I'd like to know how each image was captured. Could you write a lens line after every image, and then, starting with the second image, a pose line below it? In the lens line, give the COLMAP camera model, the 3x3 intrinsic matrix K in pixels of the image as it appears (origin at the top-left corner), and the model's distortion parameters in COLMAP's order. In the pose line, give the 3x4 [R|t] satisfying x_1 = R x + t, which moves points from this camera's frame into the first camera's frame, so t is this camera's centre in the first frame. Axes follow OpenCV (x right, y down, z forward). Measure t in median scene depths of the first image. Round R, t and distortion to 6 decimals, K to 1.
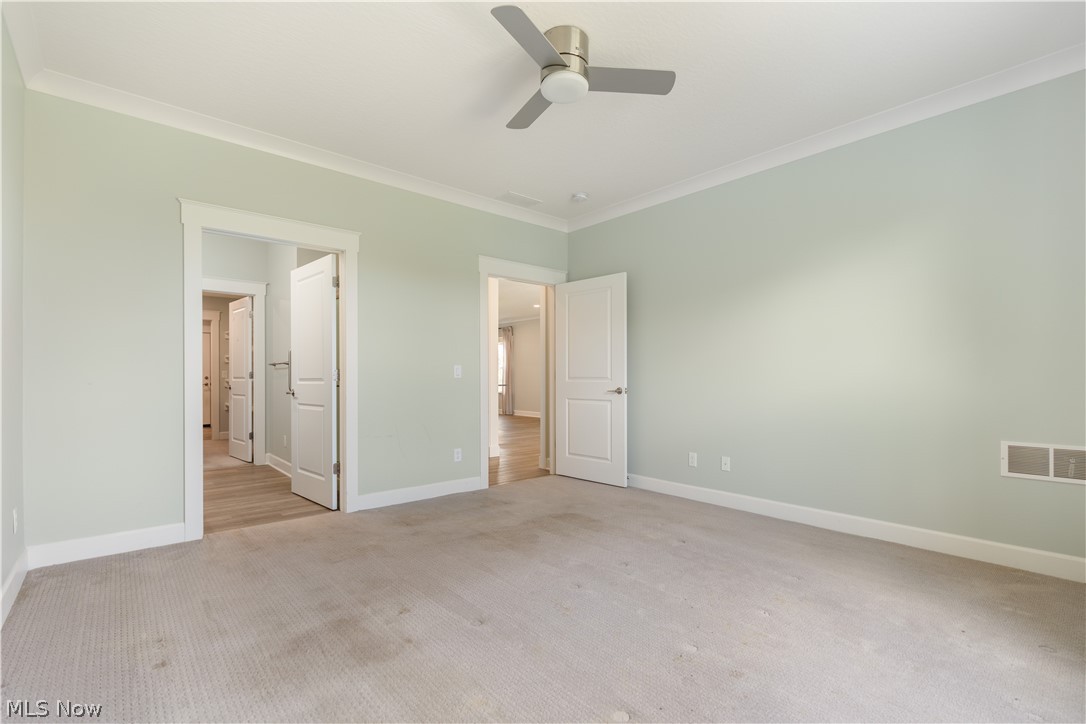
lens RADIAL K [[494.1, 0, 545.3], [0, 494.1, 369.2], [0, 0, 1]] dist [-0.000670, 0.001297]
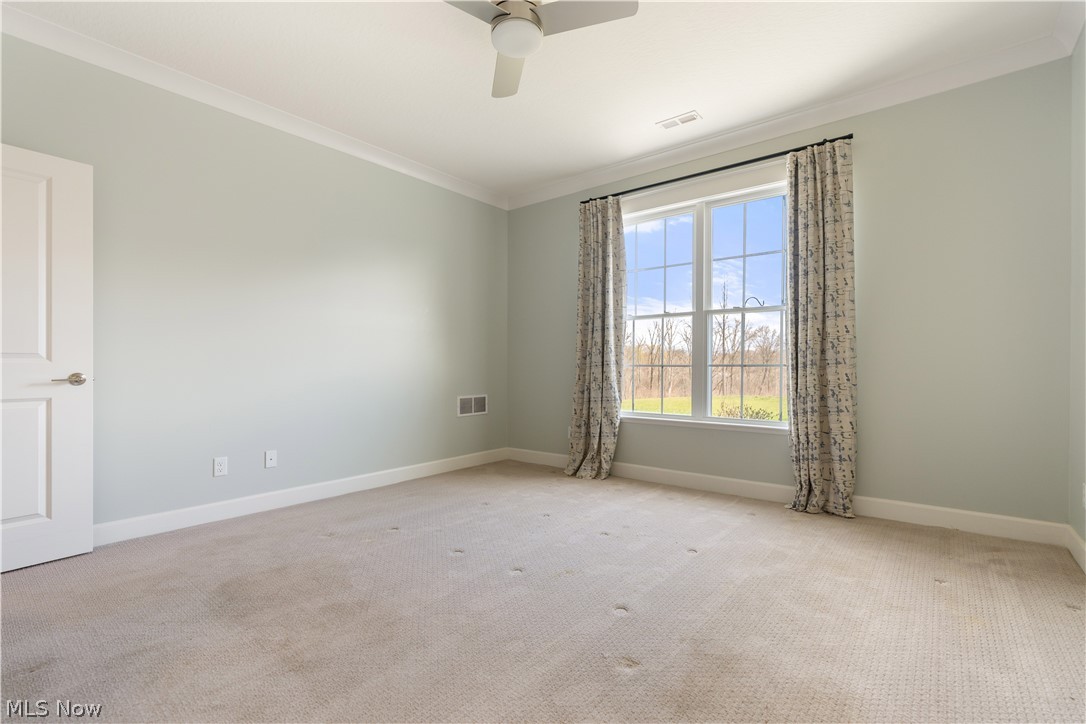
lens RADIAL K [[494.1, 0, 542.8], [0, 494.1, 359.7], [0, 0, 1]] dist [-0.000670, 0.001297]
pose [[-0.168301, 0.010145, 0.985683, -0.556915], [-0.015922, 0.999789, -0.013009, 0.025032], [-0.985607, -0.017883, -0.168104, 0.691015]]
